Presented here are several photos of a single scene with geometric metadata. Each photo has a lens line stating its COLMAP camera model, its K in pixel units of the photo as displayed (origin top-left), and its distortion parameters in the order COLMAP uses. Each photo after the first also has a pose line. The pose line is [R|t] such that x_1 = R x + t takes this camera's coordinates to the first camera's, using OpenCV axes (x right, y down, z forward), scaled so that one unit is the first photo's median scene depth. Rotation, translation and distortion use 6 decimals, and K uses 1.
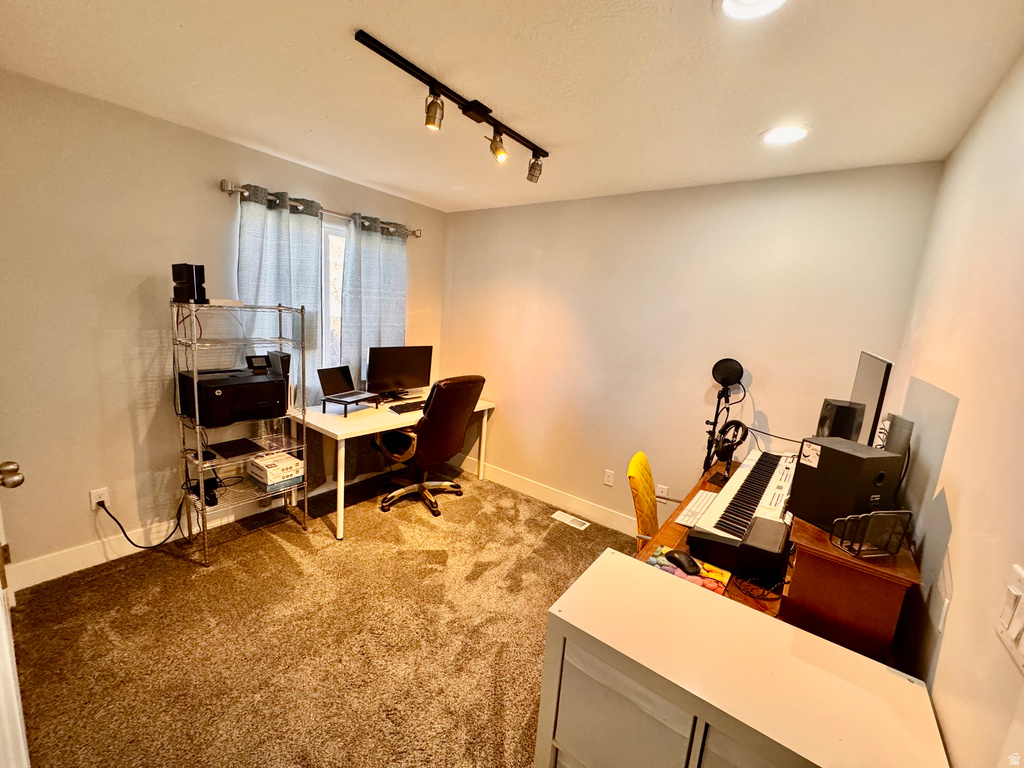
lens RADIAL K [[412.8, 0, 510.5], [0, 412.8, 385.5], [0, 0, 1]] dist [-0.001502, -0.000155]
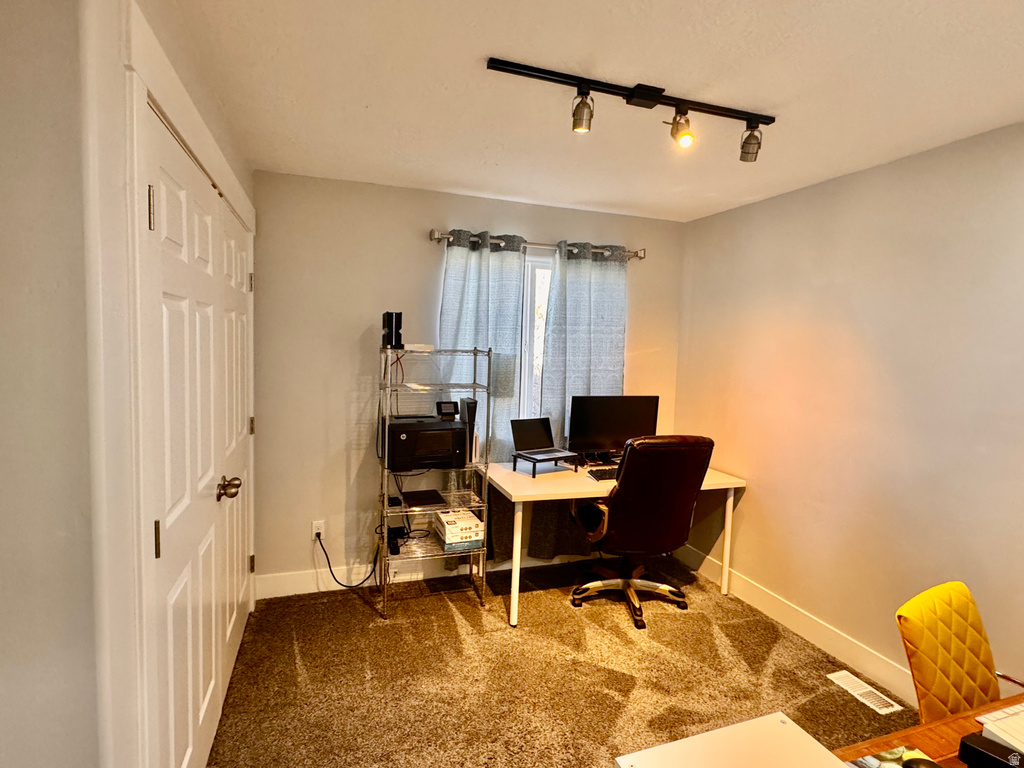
lens RADIAL K [[551.7, 0, 511.6], [0, 551.7, 385.7], [0, 0, 1]] dist [-0.003947, 0.000475]
pose [[0.829977, -0.005557, -0.557770, 0.211022], [-0.067711, 0.991552, -0.110633, 0.021038], [0.553673, 0.129590, 0.822589, 0.034361]]
